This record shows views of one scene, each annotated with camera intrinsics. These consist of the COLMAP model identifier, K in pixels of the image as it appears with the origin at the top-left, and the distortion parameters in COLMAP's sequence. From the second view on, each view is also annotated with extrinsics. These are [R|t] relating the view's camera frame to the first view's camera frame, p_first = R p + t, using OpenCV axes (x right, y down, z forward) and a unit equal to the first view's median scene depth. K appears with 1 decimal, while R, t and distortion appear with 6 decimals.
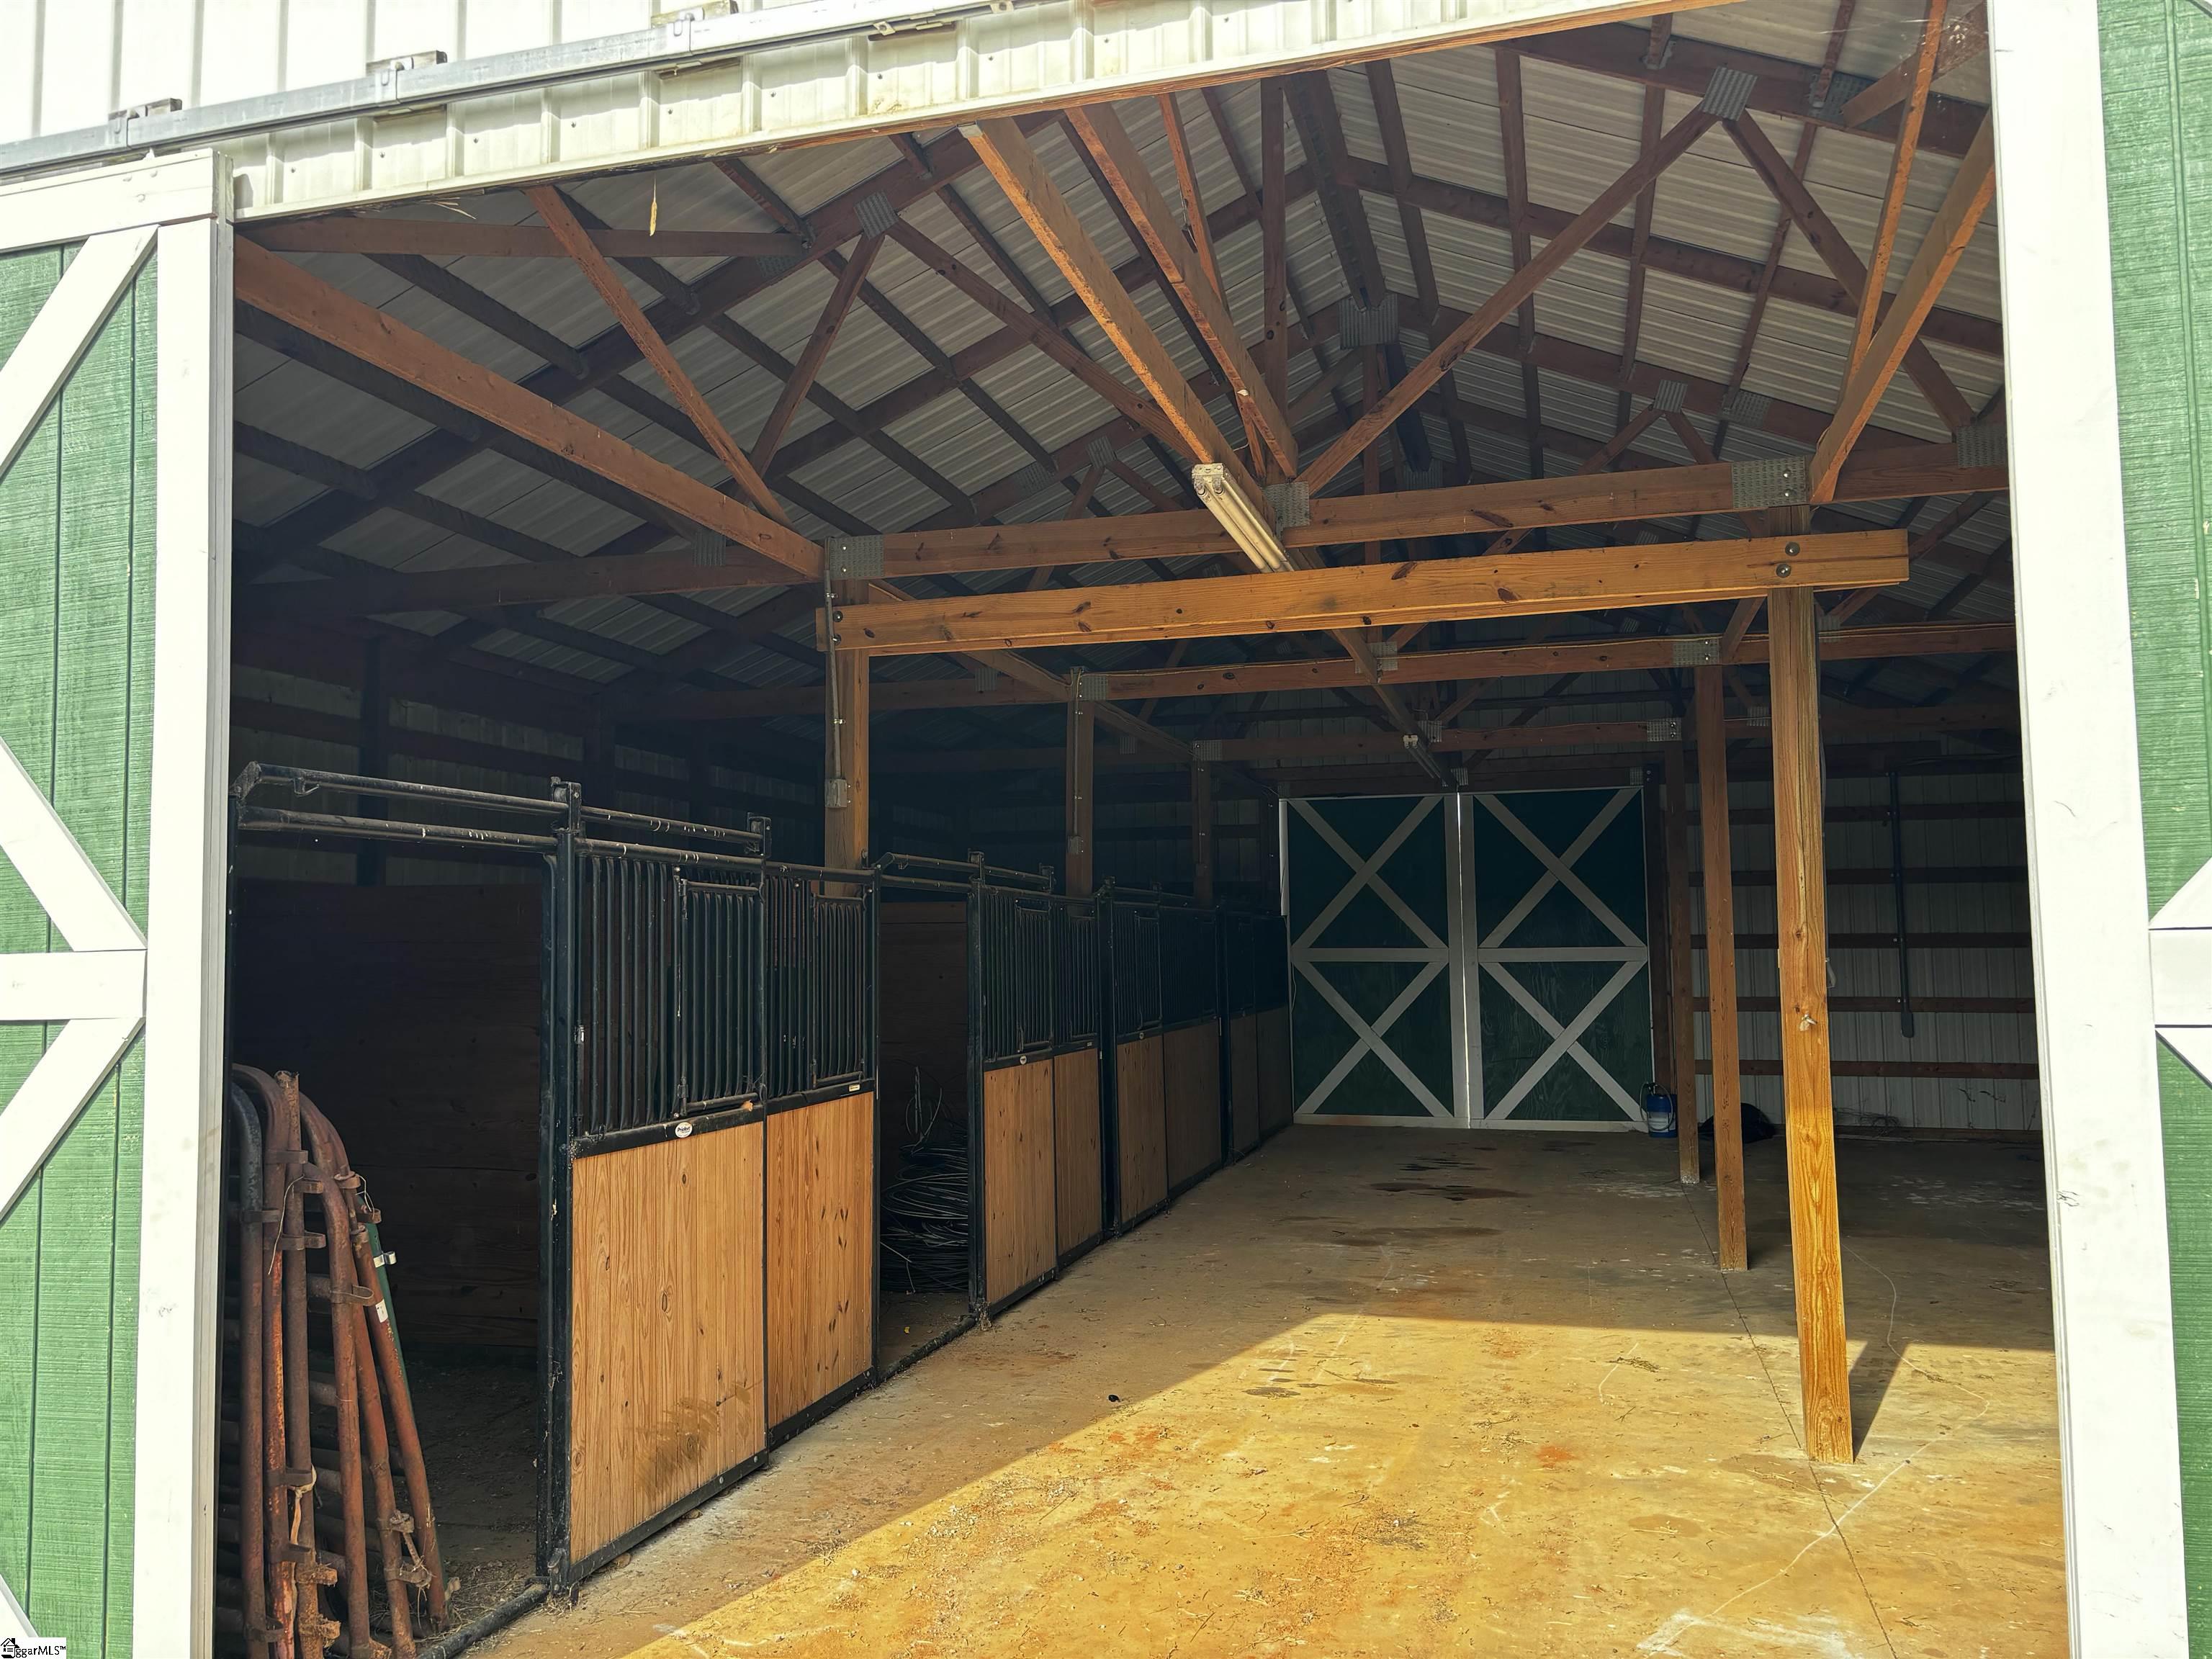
lens RADIAL K [[1669.9, 0, 1106.0], [0, 1669.9, 829.5], [0, 0, 1]] dist [0.082806, -0.085046]
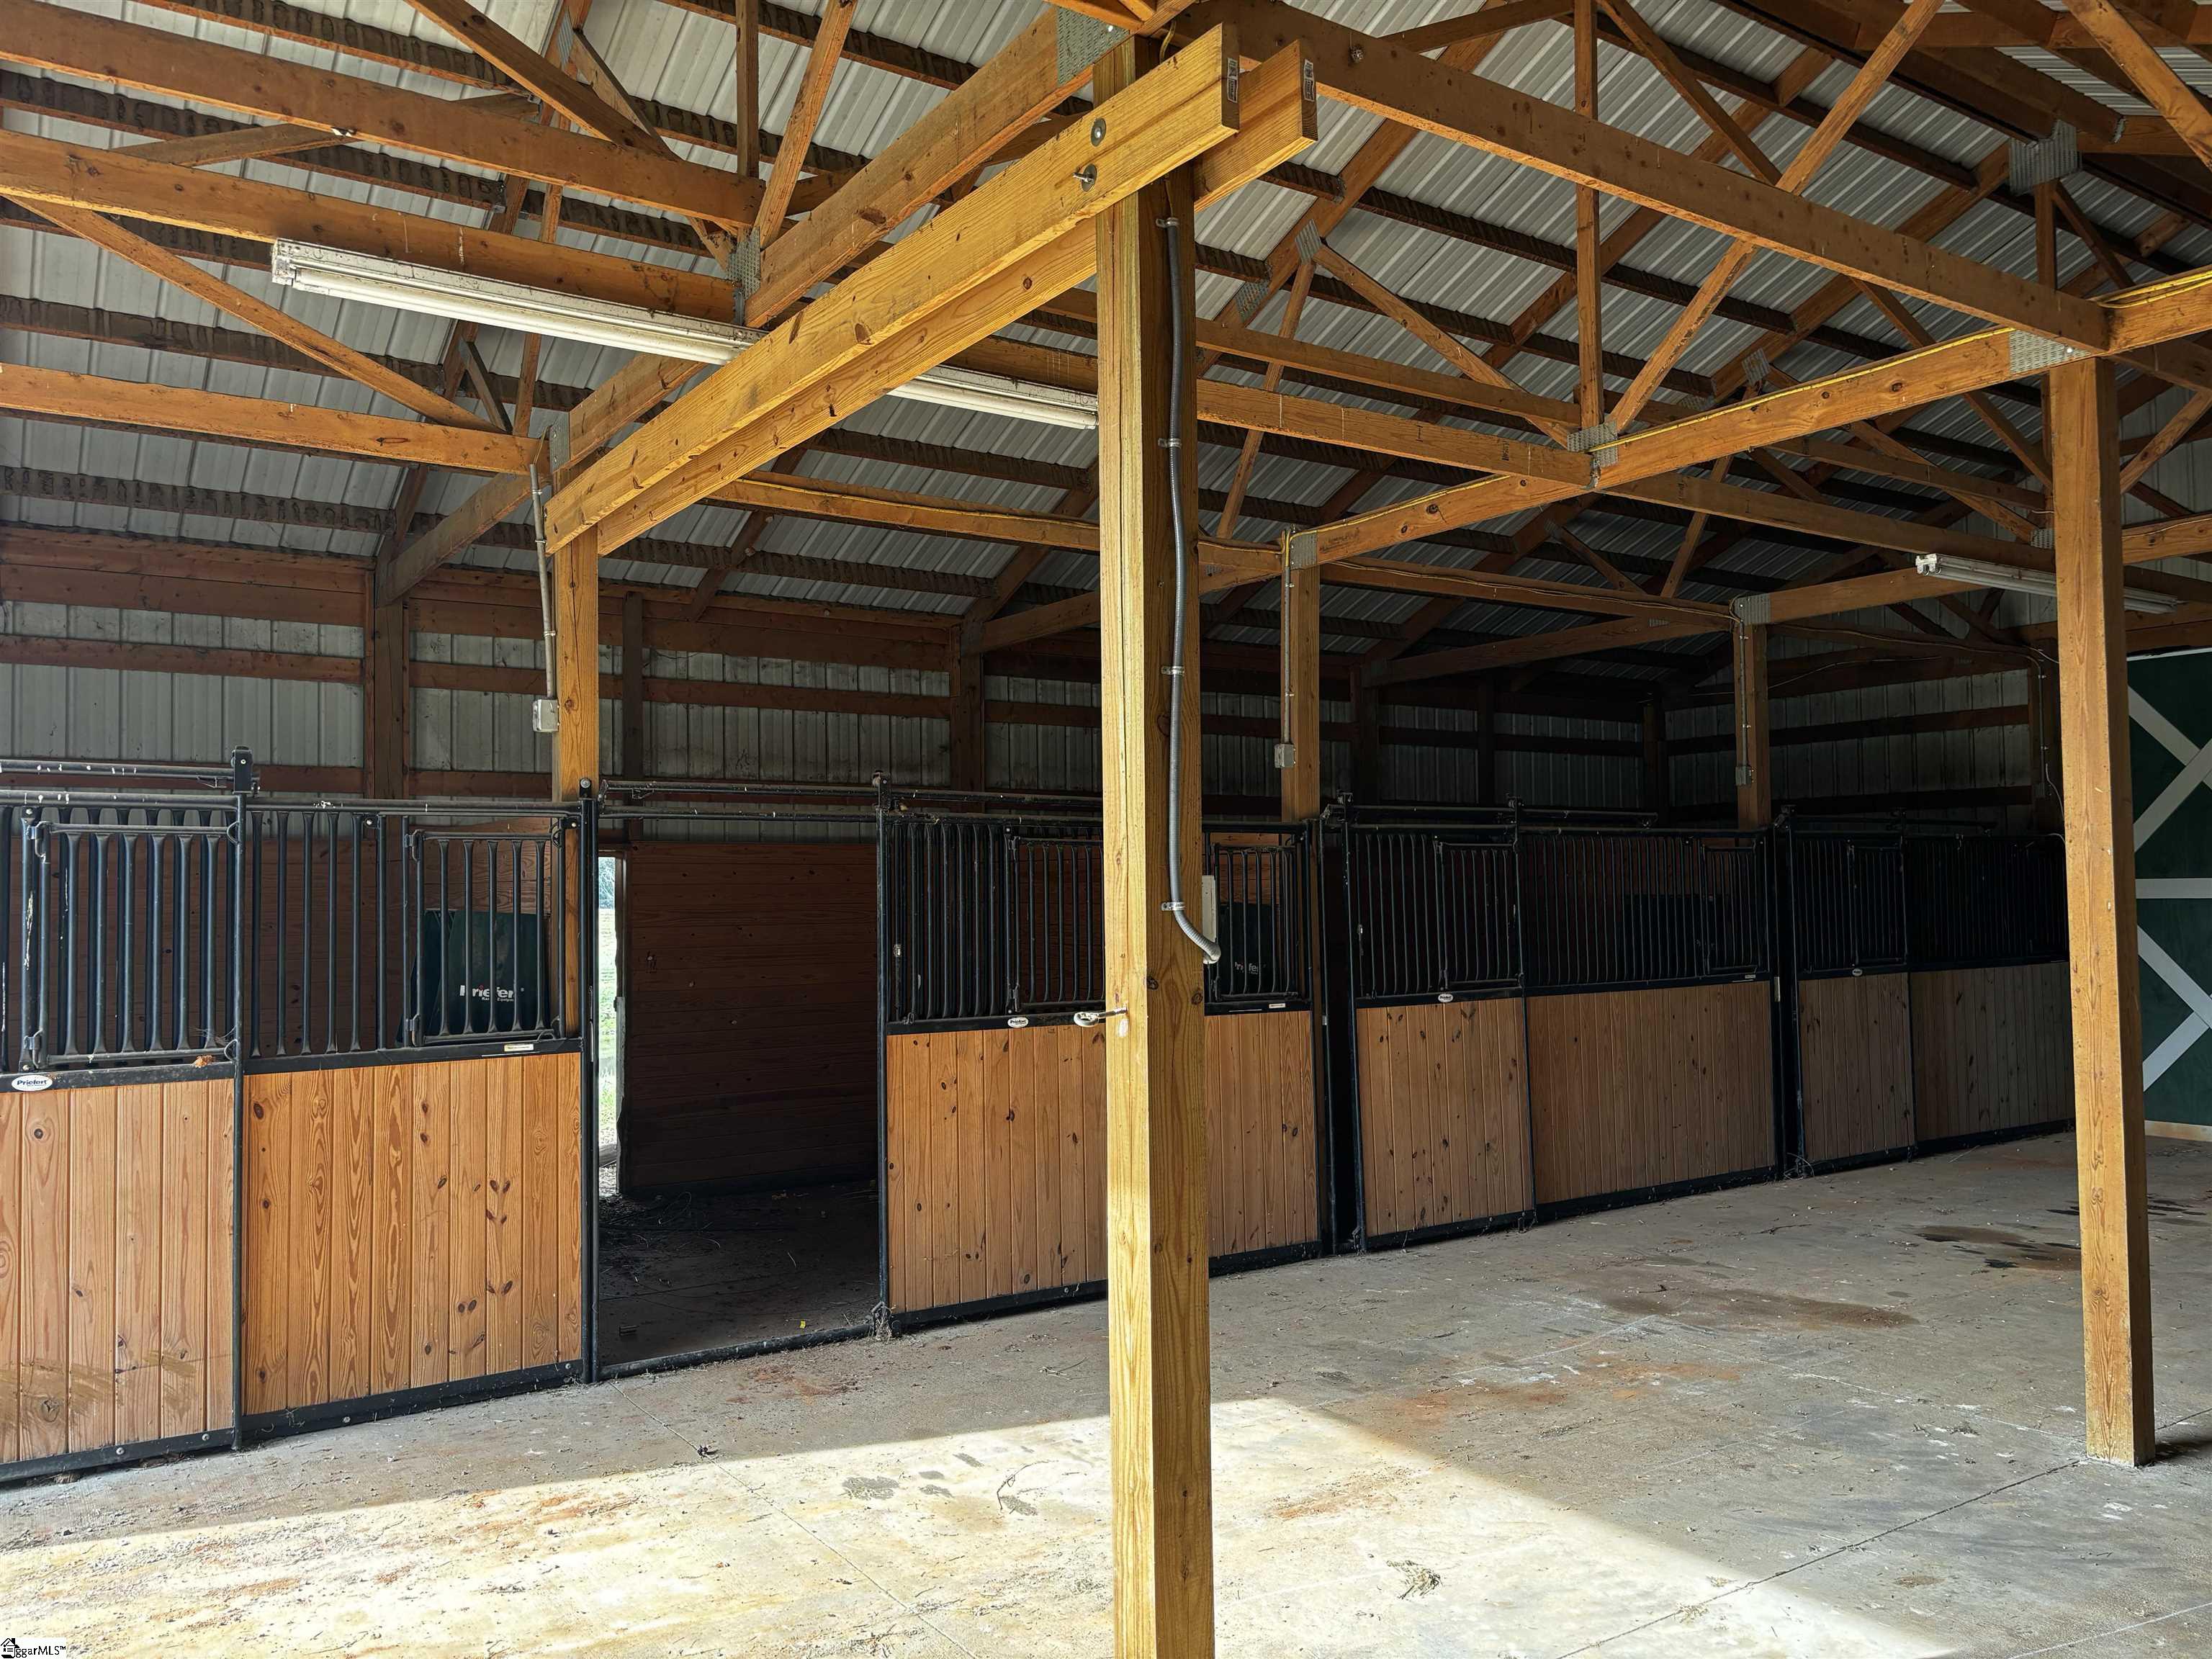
lens RADIAL K [[1669.9, 0, 1106.0], [0, 1669.9, 829.5], [0, 0, 1]] dist [0.082806, -0.085046]
pose [[0.758656, -0.028855, -0.650852, 0.773761], [0.055383, 0.998259, 0.020299, 0.044034], [0.649133, -0.051446, 0.758933, 0.607415]]
